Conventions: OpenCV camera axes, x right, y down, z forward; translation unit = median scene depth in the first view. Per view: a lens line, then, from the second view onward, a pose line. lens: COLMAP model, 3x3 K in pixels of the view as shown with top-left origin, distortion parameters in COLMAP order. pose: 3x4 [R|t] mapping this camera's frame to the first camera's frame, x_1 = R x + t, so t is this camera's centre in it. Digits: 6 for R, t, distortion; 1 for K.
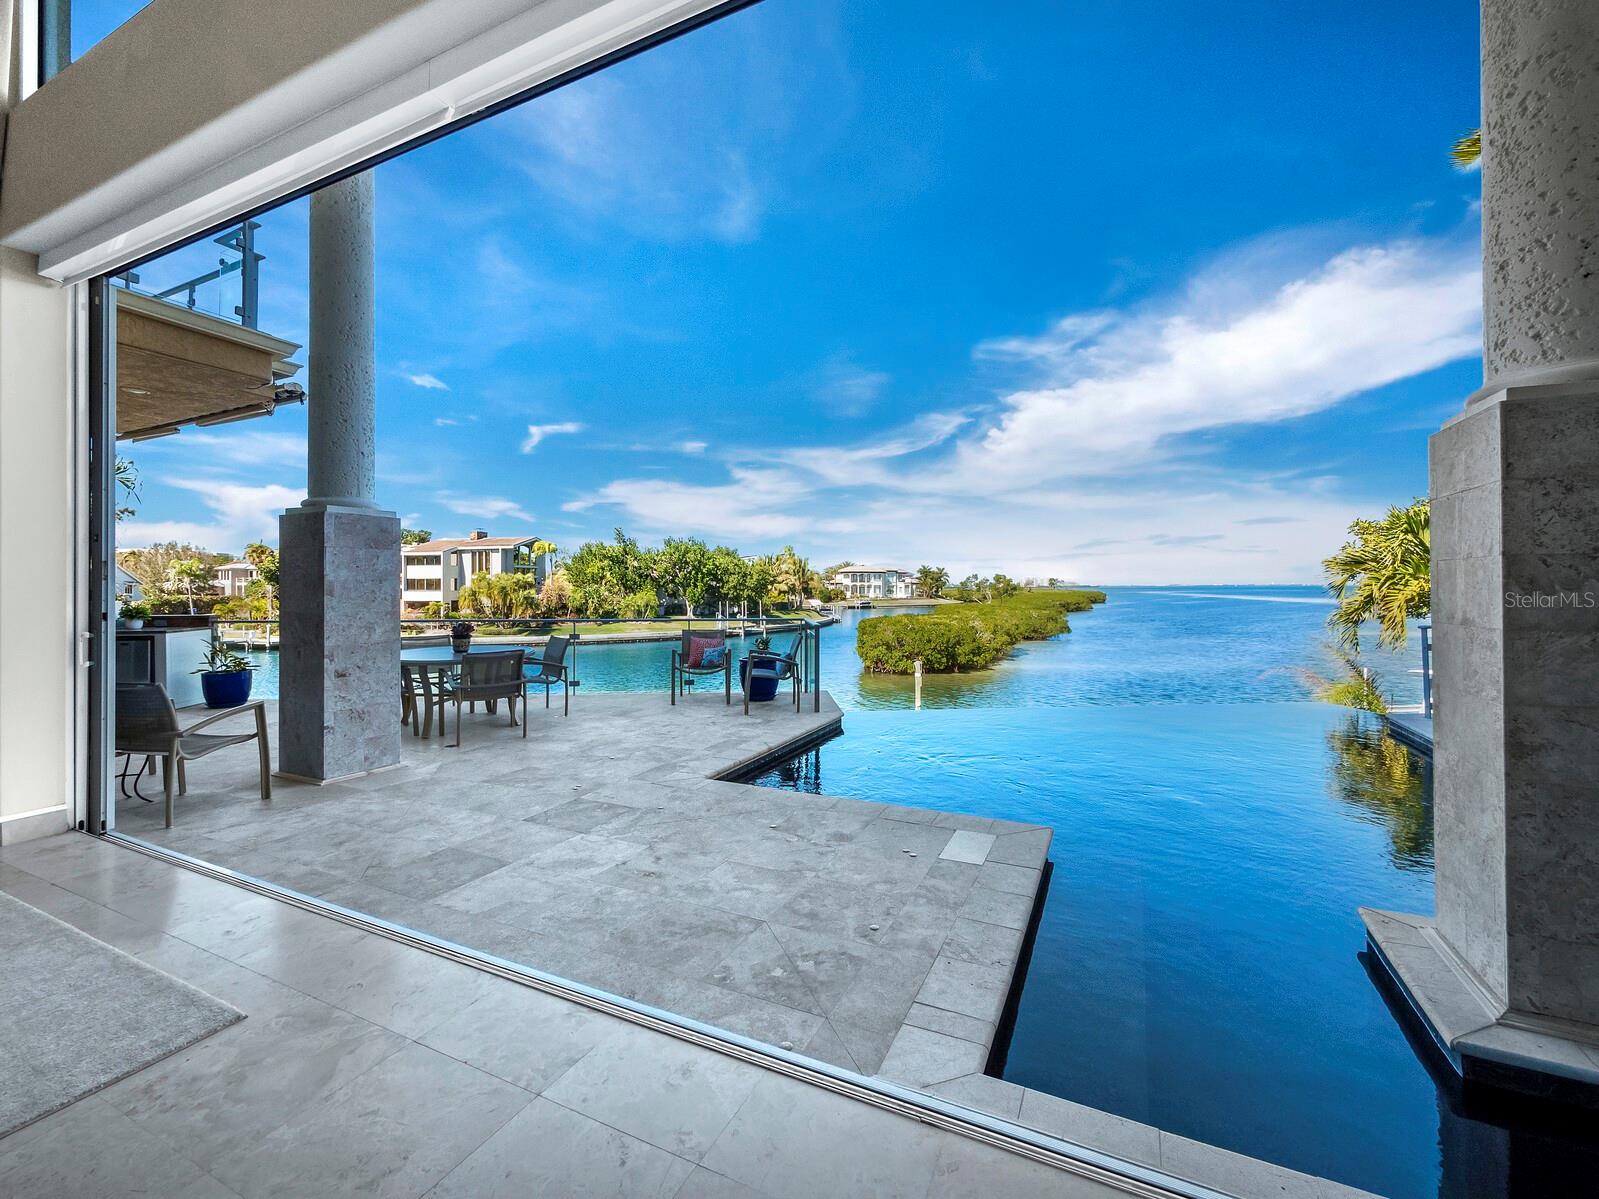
lens RADIAL K [[681.6, 0, 790.4], [0, 681.6, 587.4], [0, 0, 1]] dist [0.003066, 0.000025]
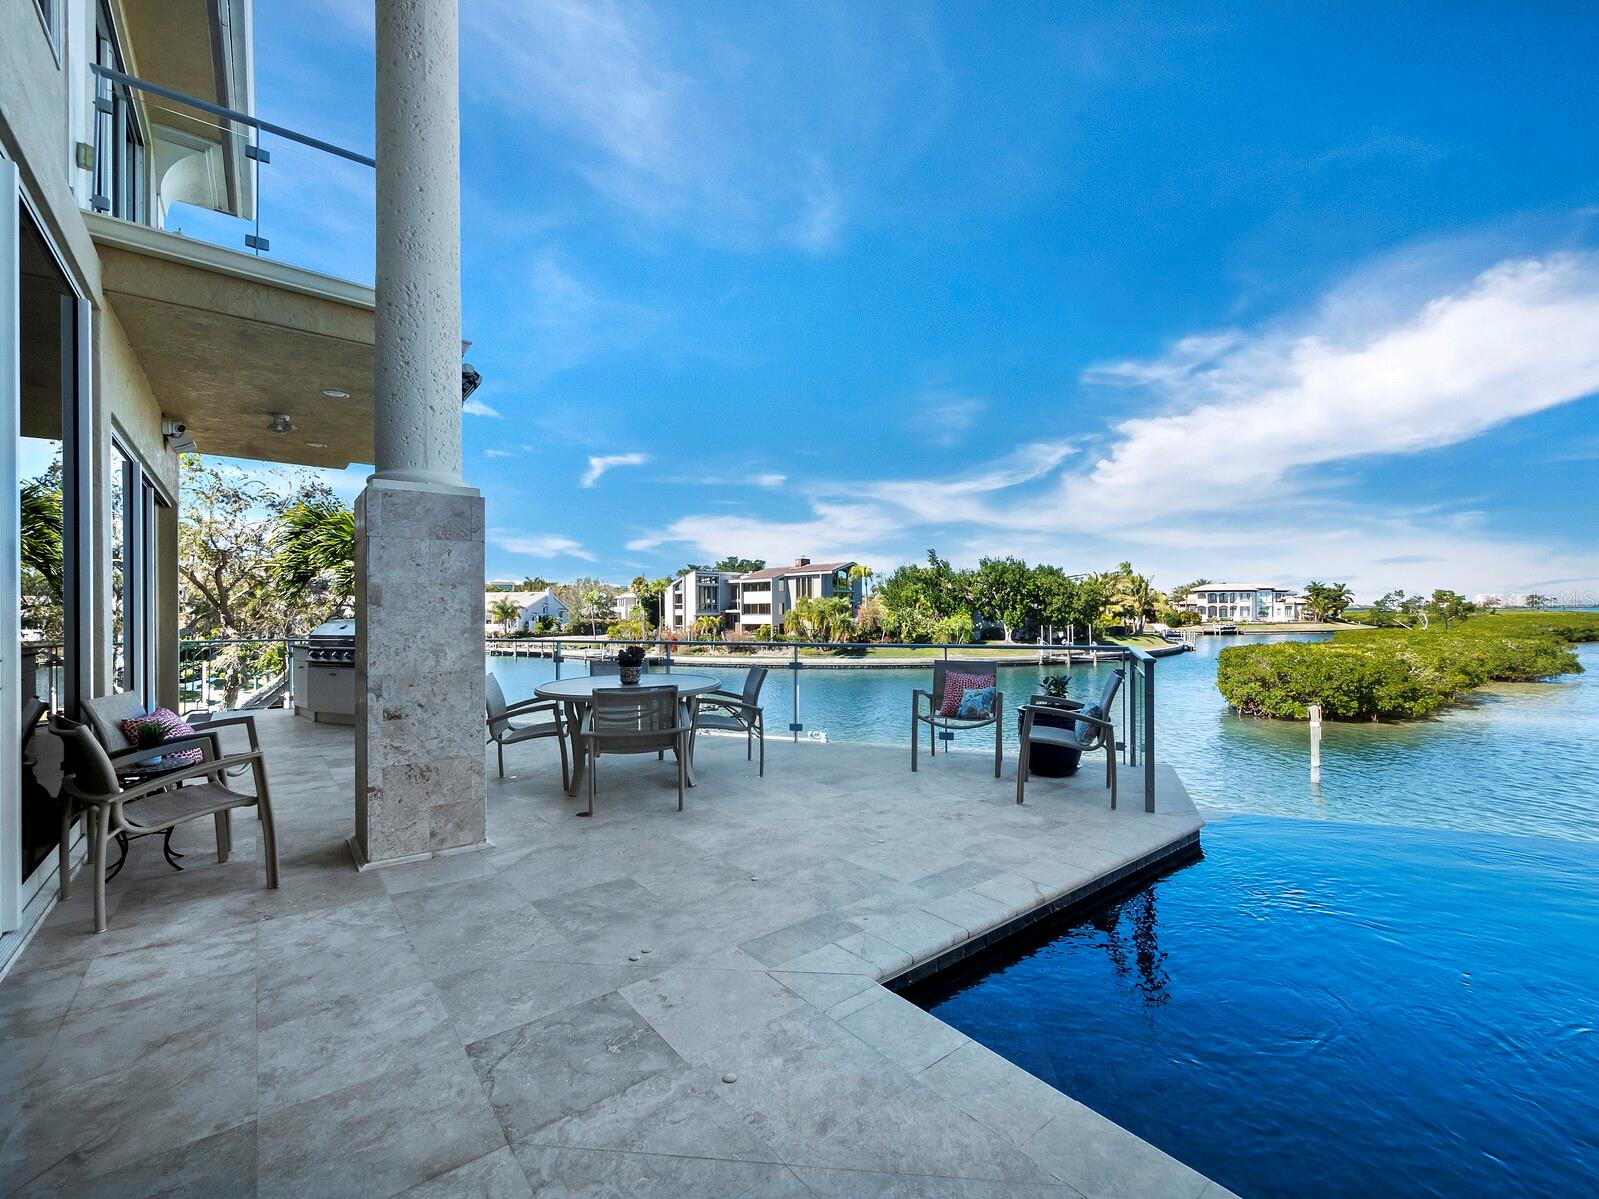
lens RADIAL K [[681.6, 0, 794.2], [0, 681.6, 616.4], [0, 0, 1]] dist [0.003066, 0.000025]
pose [[0.897794, -0.002398, -0.440409, 0.001953], [0.005734, 0.999964, 0.006244, 0.001210], [0.440378, -0.008131, 0.897776, 0.030568]]
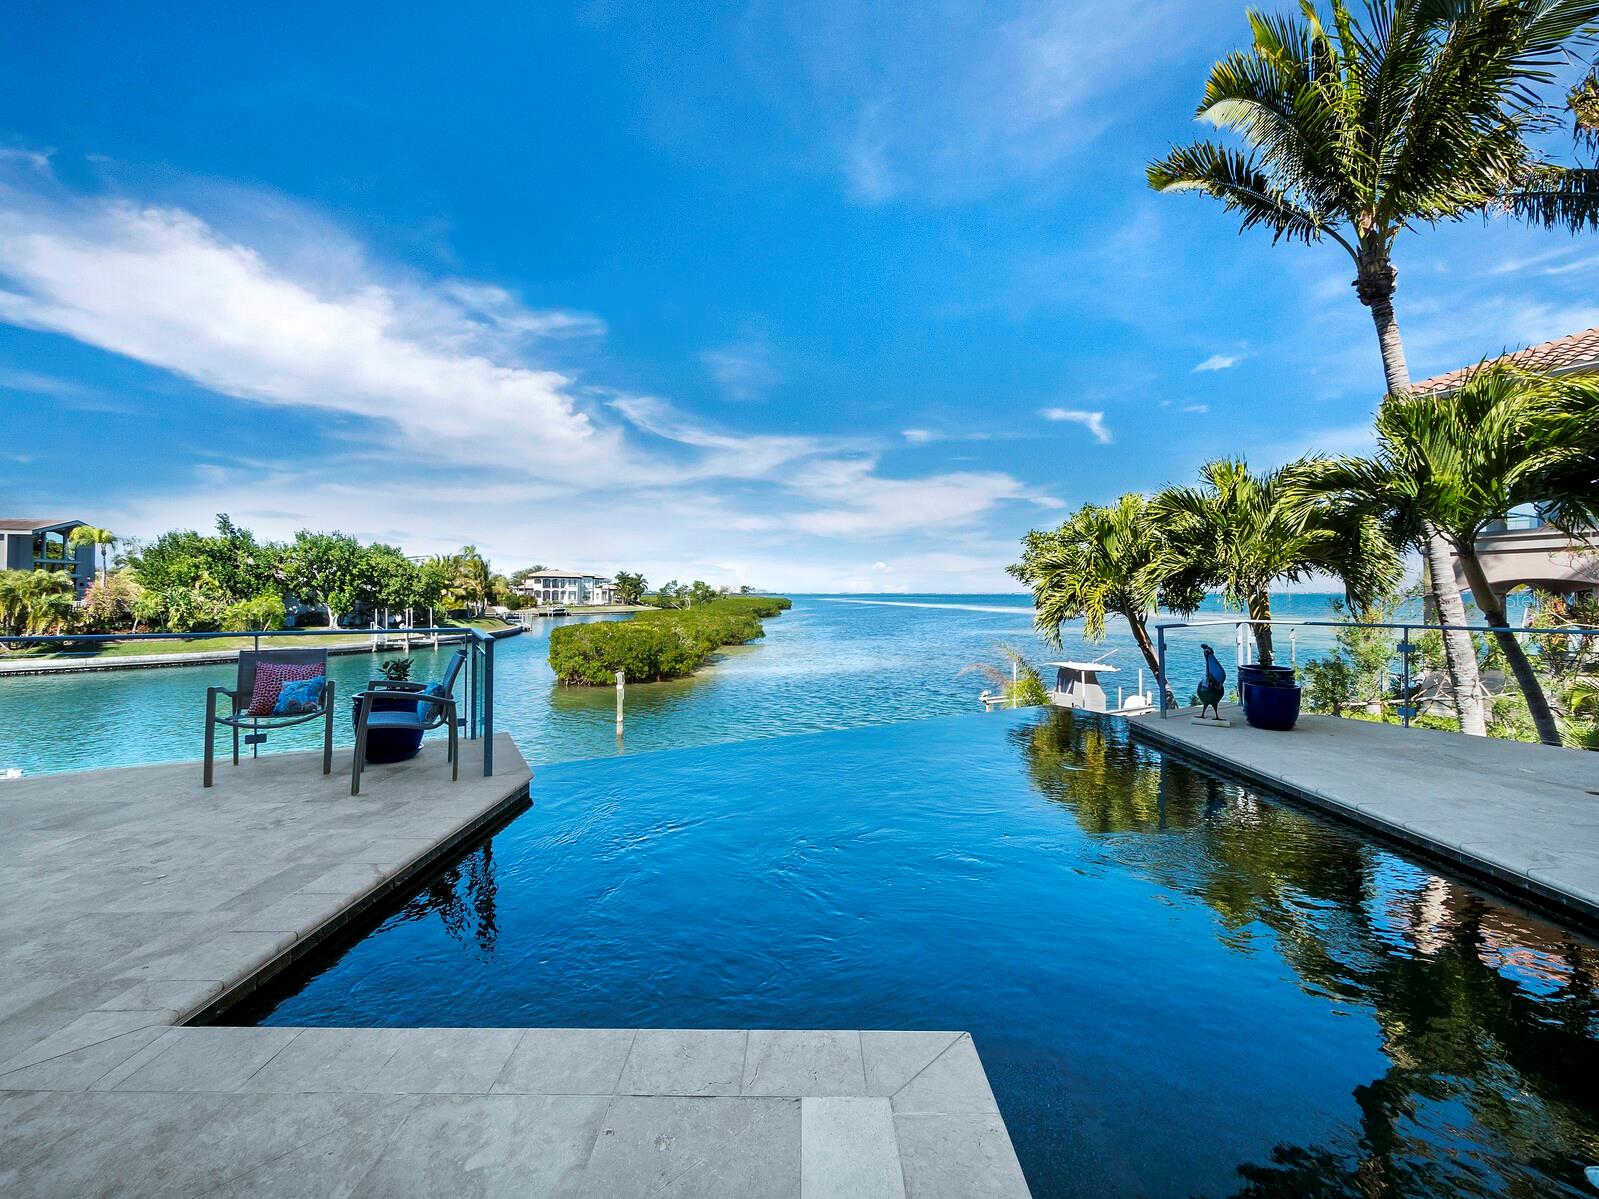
lens RADIAL K [[681.6, 0, 794.7], [0, 681.6, 586.3], [0, 0, 1]] dist [0.003066, 0.000025]
pose [[0.903629, 0.009392, 0.428212, 0.001950], [-0.004478, 0.999912, -0.012482, 0.001234], [-0.428292, 0.009362, 0.903592, 0.026166]]
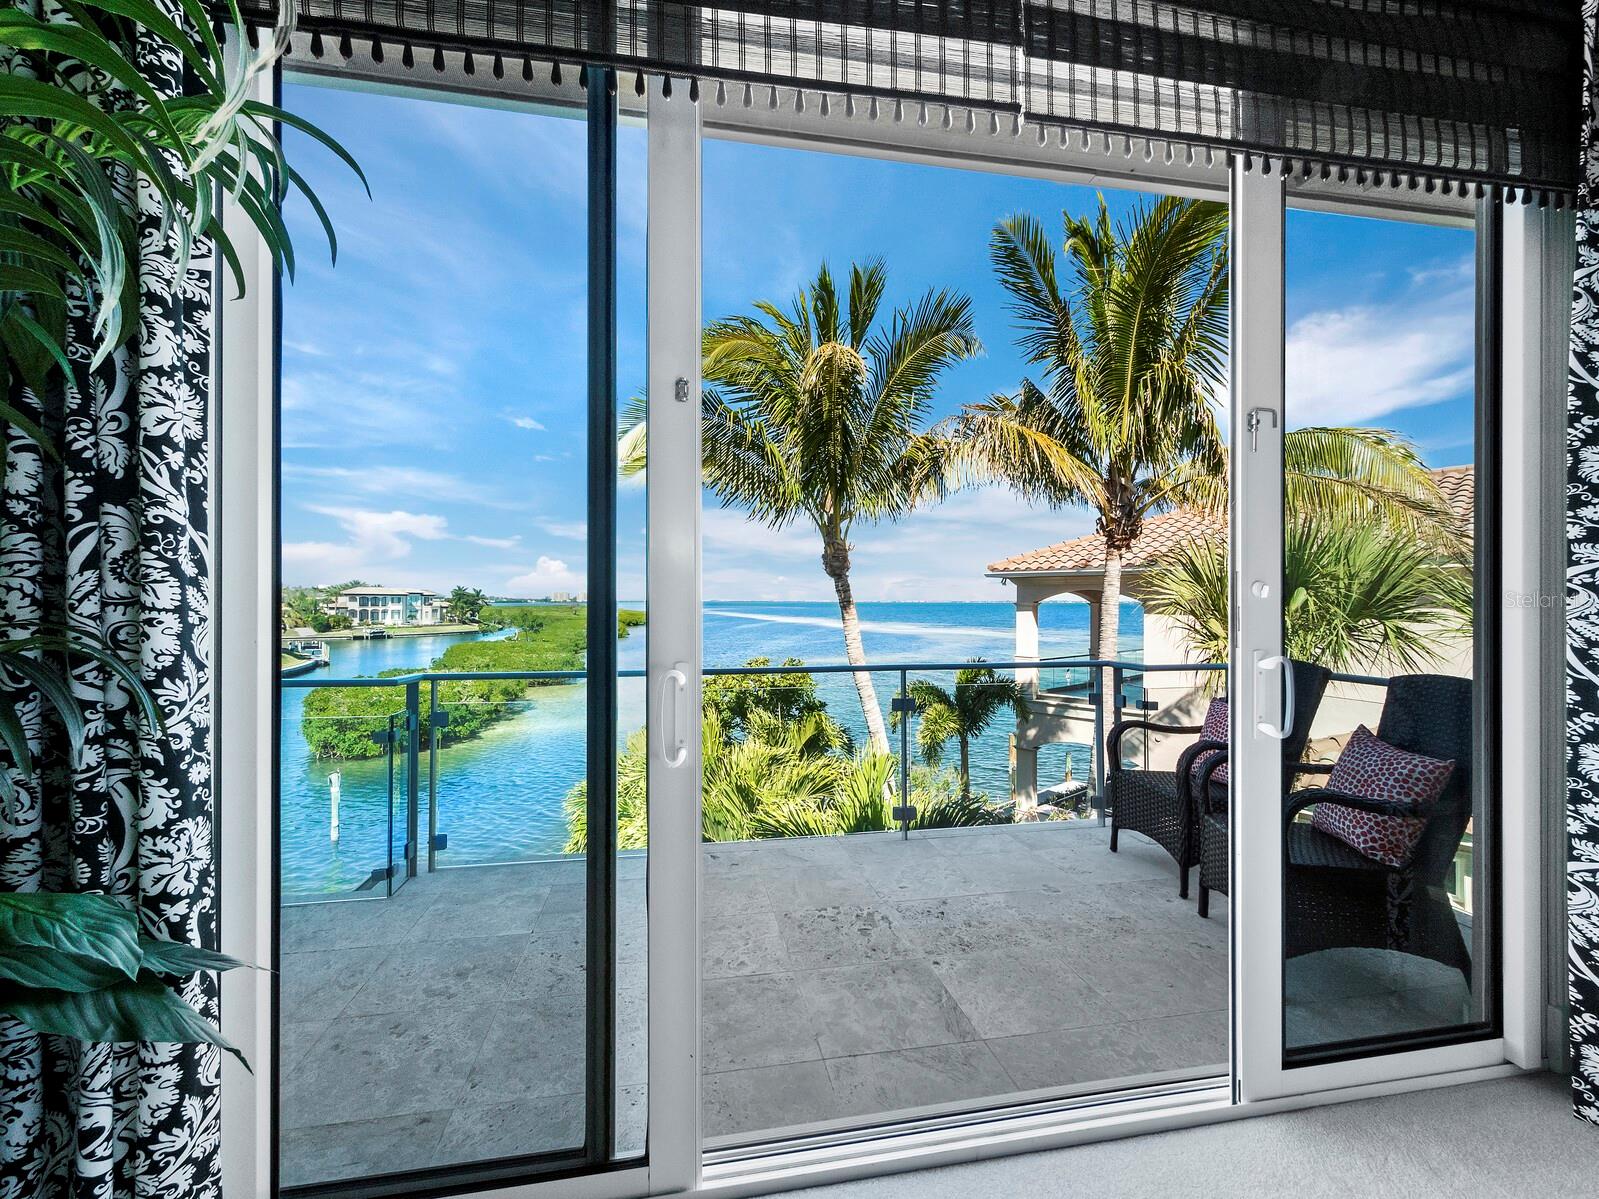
lens RADIAL K [[681.6, 0, 799.6], [0, 681.6, 607.2], [0, 0, 1]] dist [0.003066, 0.000025]
pose [[0.802449, 0.000692, 0.596720, 0.054595], [-0.006139, 0.999956, 0.007096, -0.040208], [-0.596689, -0.009357, 0.802418, -0.005298]]
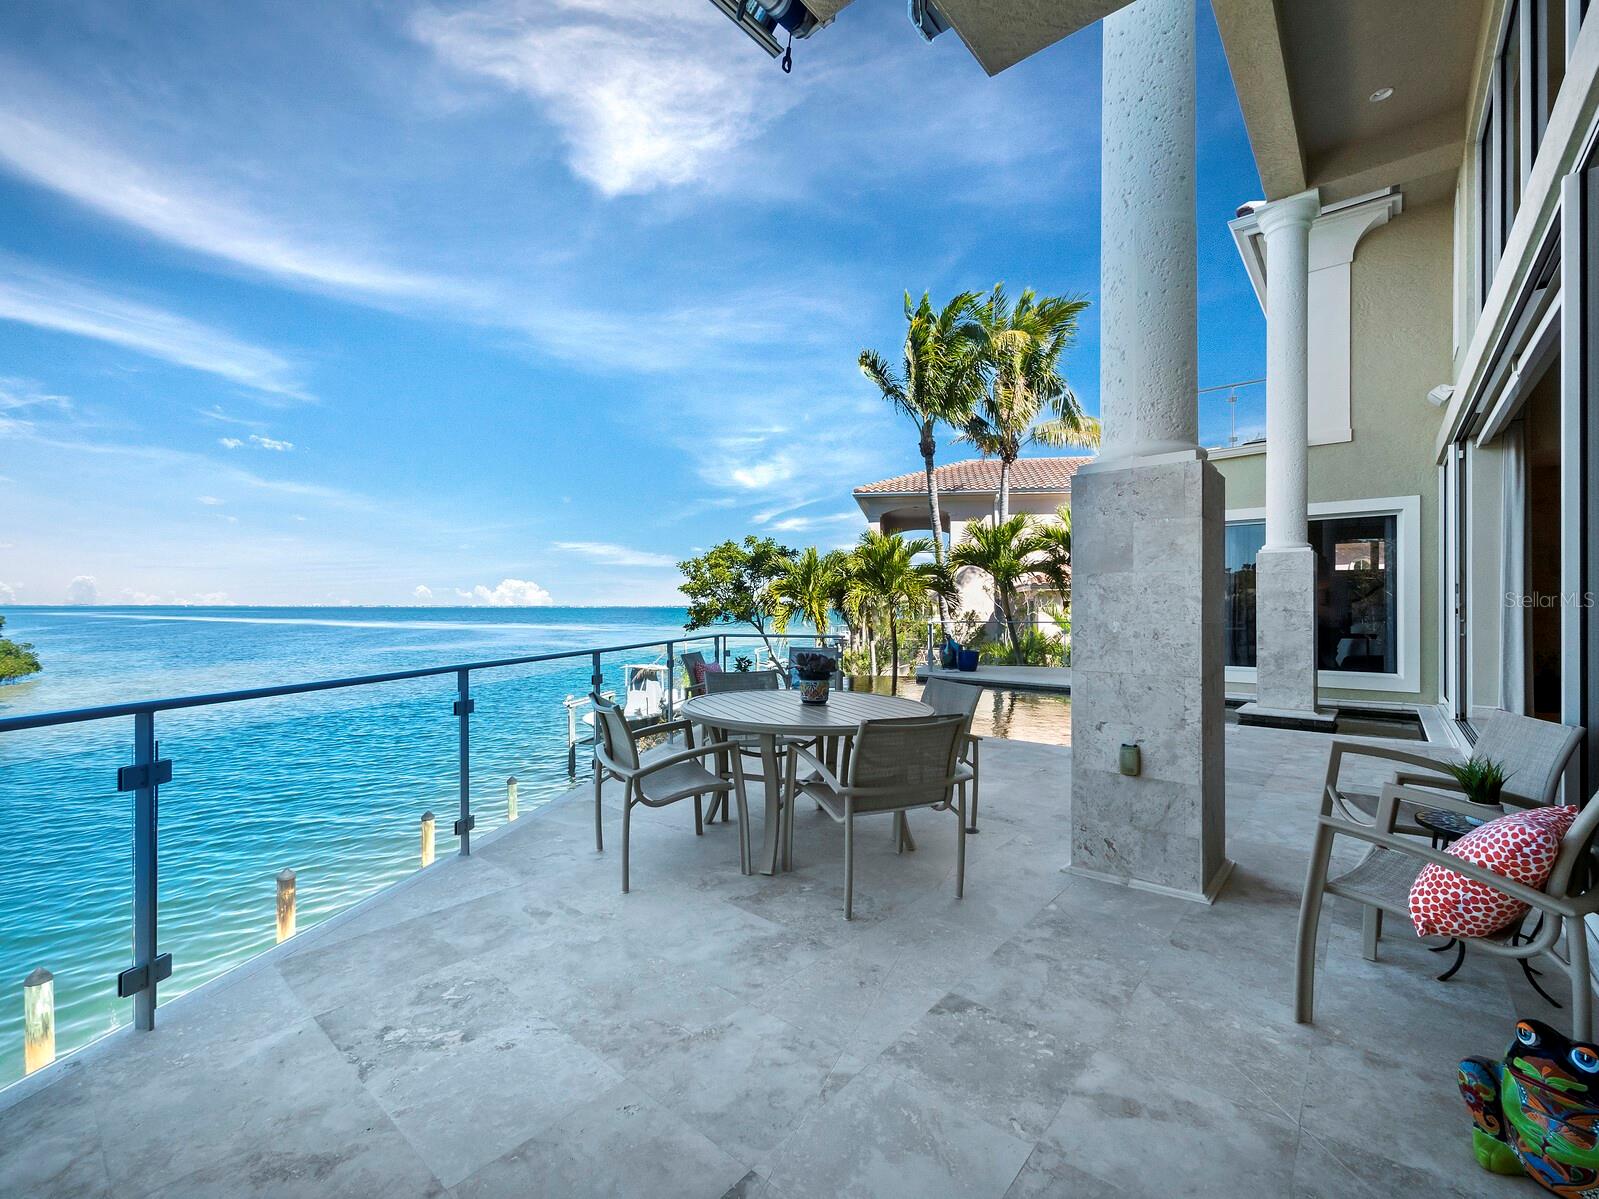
lens RADIAL K [[681.6, 0, 797.2], [0, 681.6, 606.8], [0, 0, 1]] dist [0.003066, 0.000025]
pose [[0.241022, 0.006004, 0.970501, -0.078583], [-0.004237, 0.999978, -0.005134, 0.001612], [-0.970510, -0.002875, 0.241042, 0.071264]]
